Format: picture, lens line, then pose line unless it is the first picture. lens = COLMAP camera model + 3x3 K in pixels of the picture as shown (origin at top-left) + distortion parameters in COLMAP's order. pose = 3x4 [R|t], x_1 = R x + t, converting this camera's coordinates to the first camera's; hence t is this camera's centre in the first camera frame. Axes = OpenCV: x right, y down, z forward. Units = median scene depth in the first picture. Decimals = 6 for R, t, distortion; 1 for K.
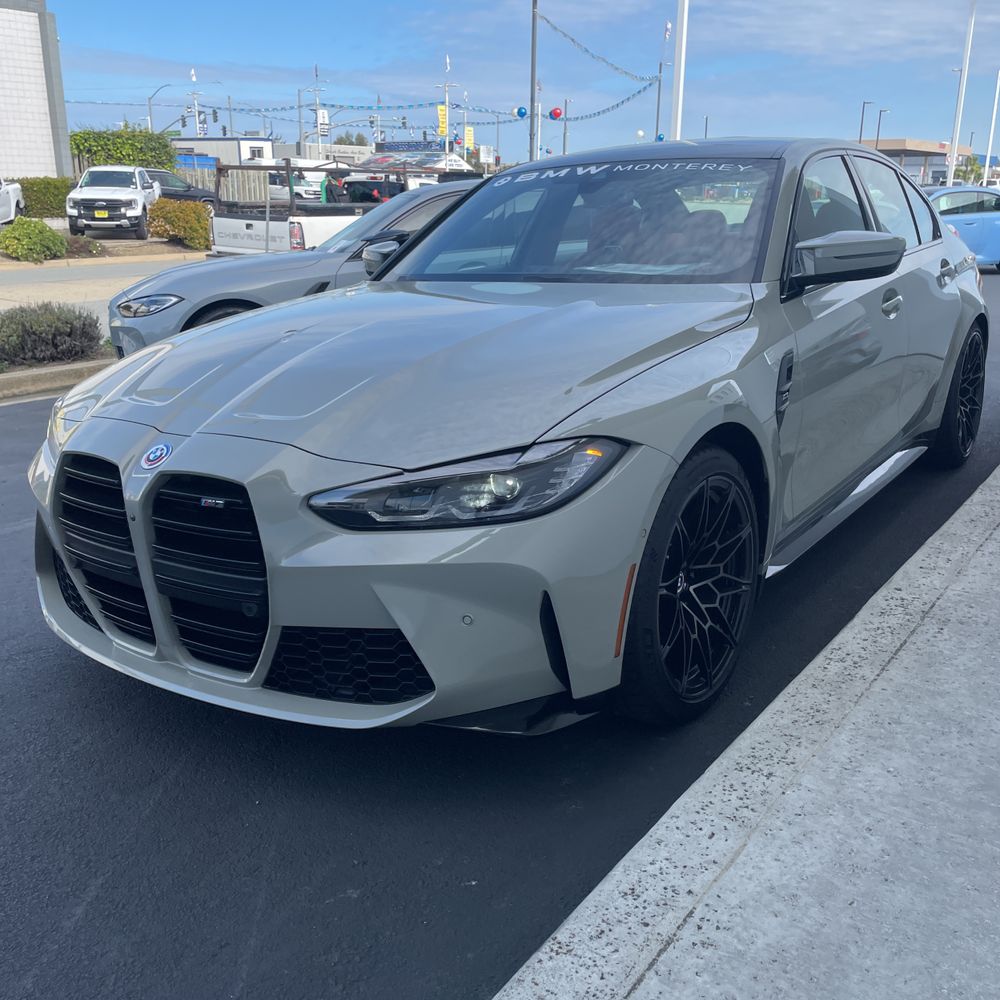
lens RADIAL K [[1017.7, 0, 502.8], [0, 1017.7, 498.7], [0, 0, 1]] dist [0.059409, 0.000000]
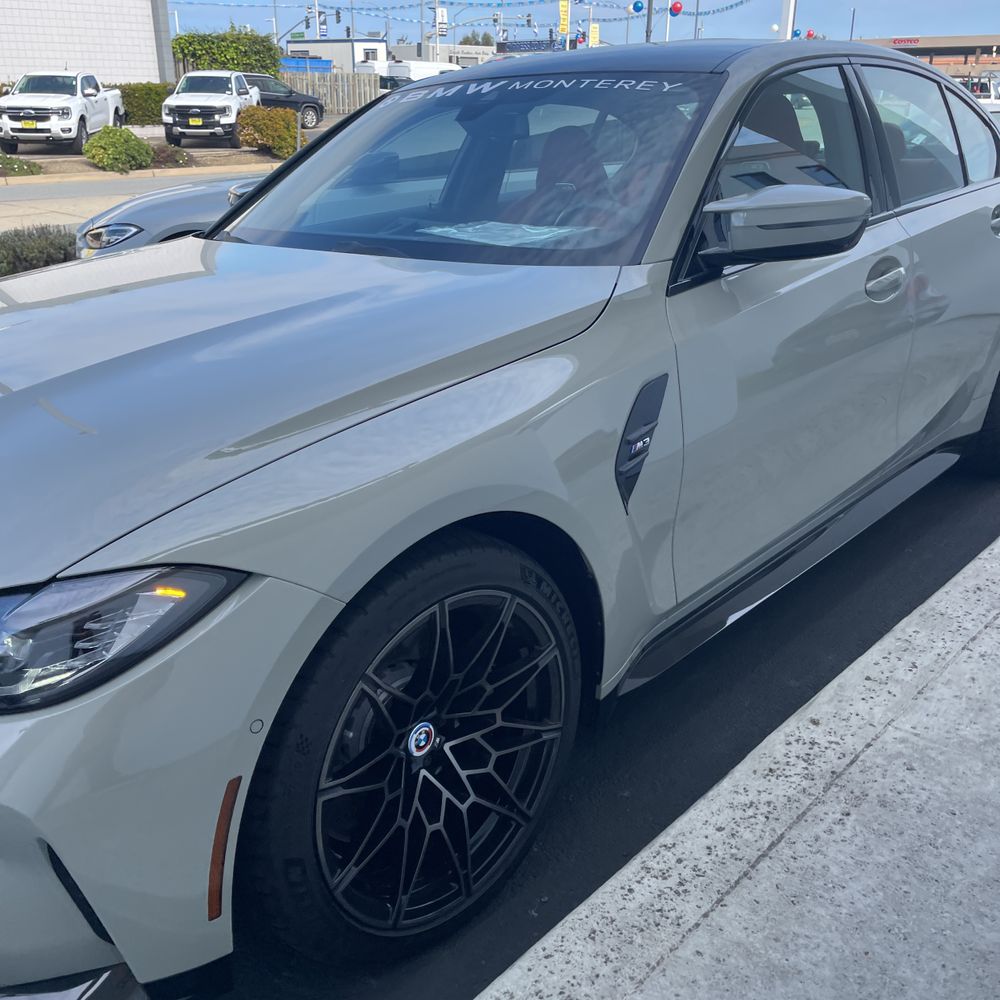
lens RADIAL K [[1017.7, 0, 497.8], [0, 1017.7, 495.2], [0, 0, 1]] dist [0.059409, 0.000000]
pose [[0.992399, 0.042999, -0.115306, 0.112292], [-0.033534, 0.996001, 0.082806, -0.051208], [0.118405, -0.078310, 0.989873, 0.139397]]
